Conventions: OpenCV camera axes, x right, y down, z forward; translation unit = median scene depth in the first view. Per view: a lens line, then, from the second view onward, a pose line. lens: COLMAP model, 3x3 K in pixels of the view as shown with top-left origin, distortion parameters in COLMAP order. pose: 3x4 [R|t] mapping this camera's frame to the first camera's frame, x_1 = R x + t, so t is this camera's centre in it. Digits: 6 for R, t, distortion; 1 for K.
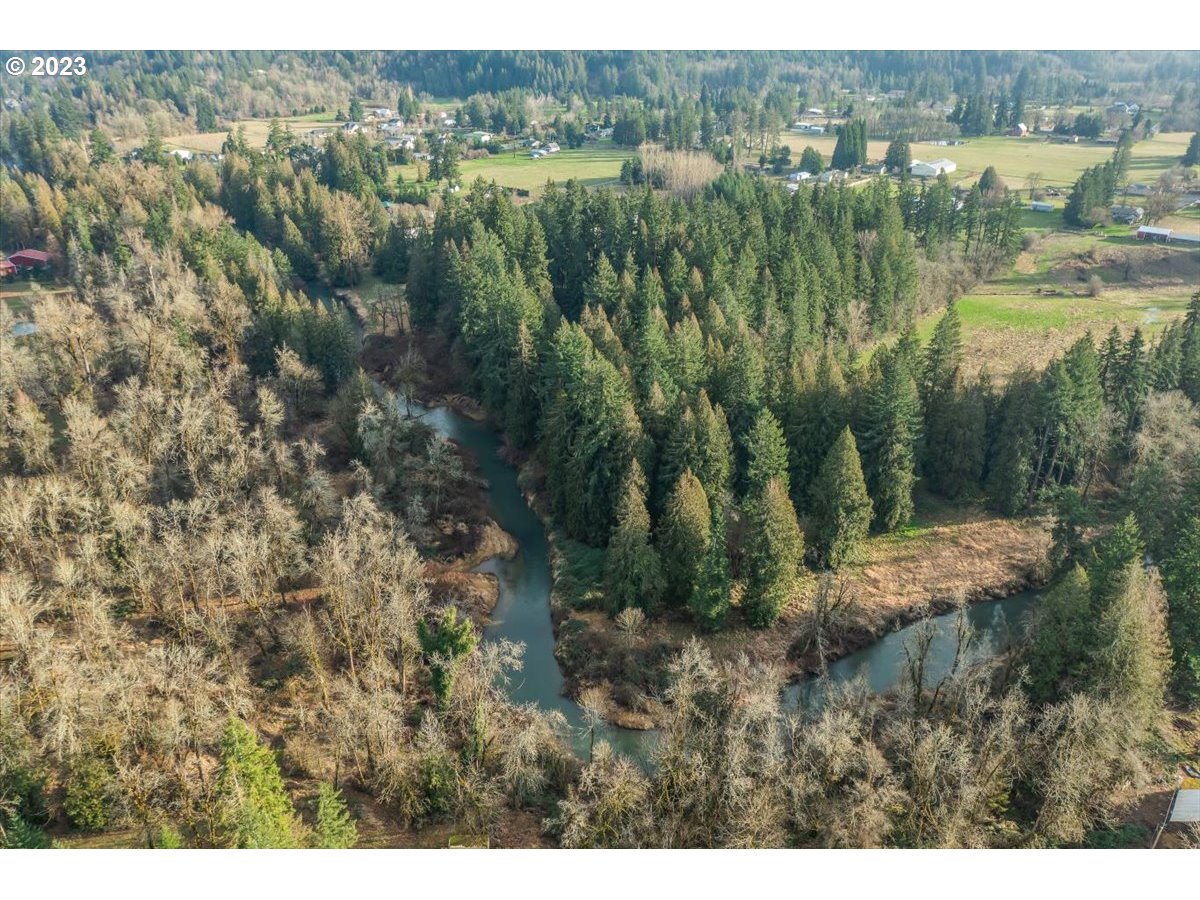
lens RADIAL K [[949.8, 0, 598.1], [0, 949.8, 454.0], [0, 0, 1]] dist [-0.015611, 0.003278]
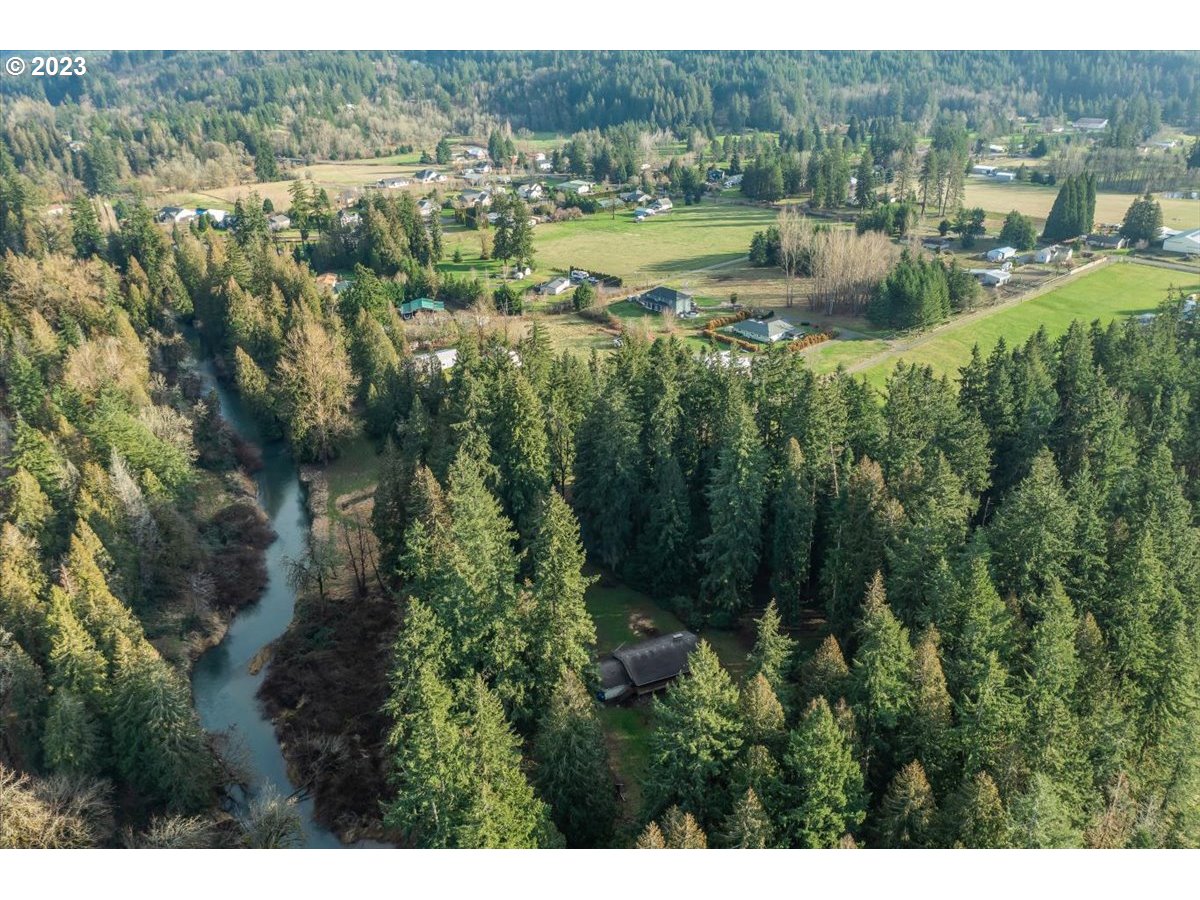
lens RADIAL K [[949.8, 0, 596.2], [0, 949.8, 447.0], [0, 0, 1]] dist [-0.015611, 0.003278]
pose [[0.991443, 0.030734, -0.126871, 0.002513], [-0.033938, 0.999155, -0.023167, -0.084932], [0.126052, 0.027274, 0.991649, 0.180522]]
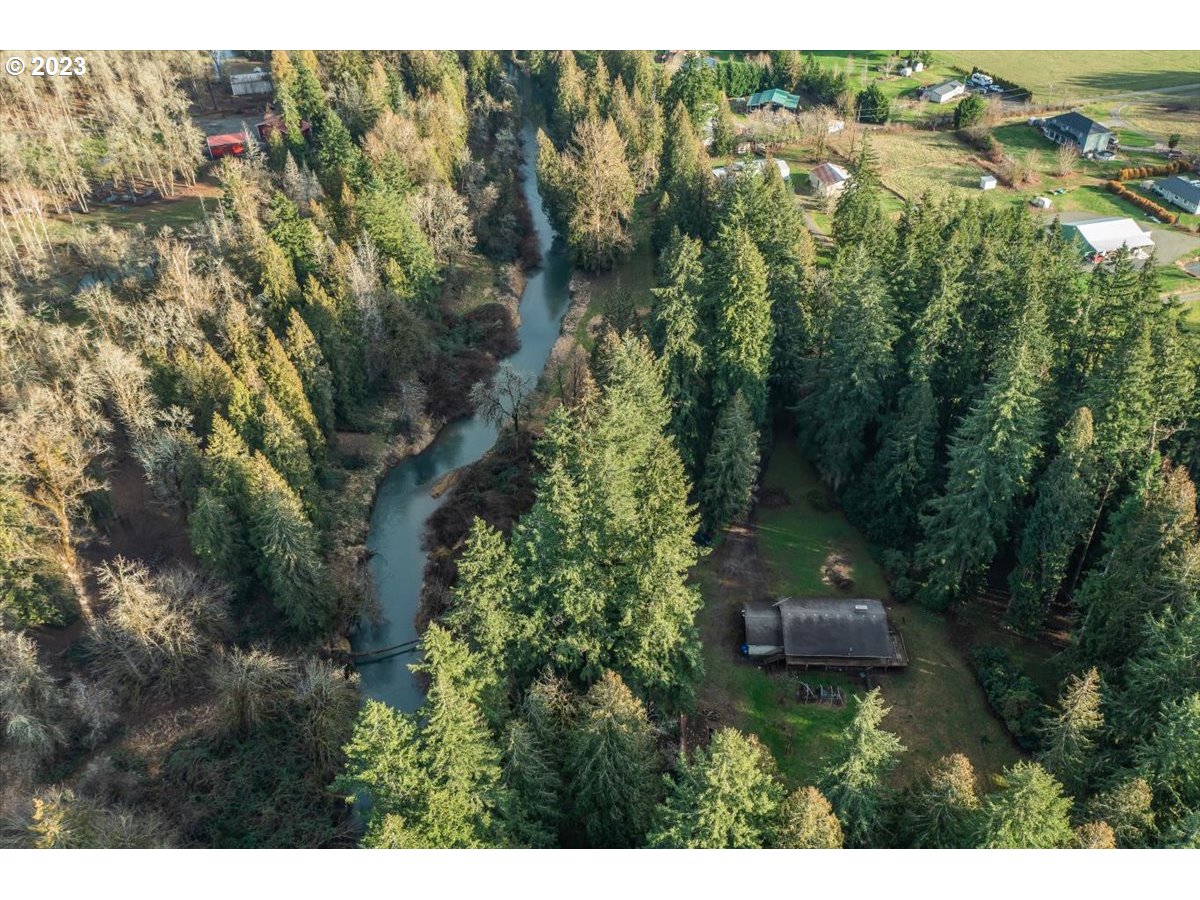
lens RADIAL K [[949.8, 0, 593.6], [0, 949.8, 447.1], [0, 0, 1]] dist [-0.015611, 0.003278]
pose [[0.834182, 0.305344, -0.459244, 0.022515], [-0.205564, 0.944880, 0.254844, -0.107002], [0.511746, -0.118183, 0.850969, 0.224988]]
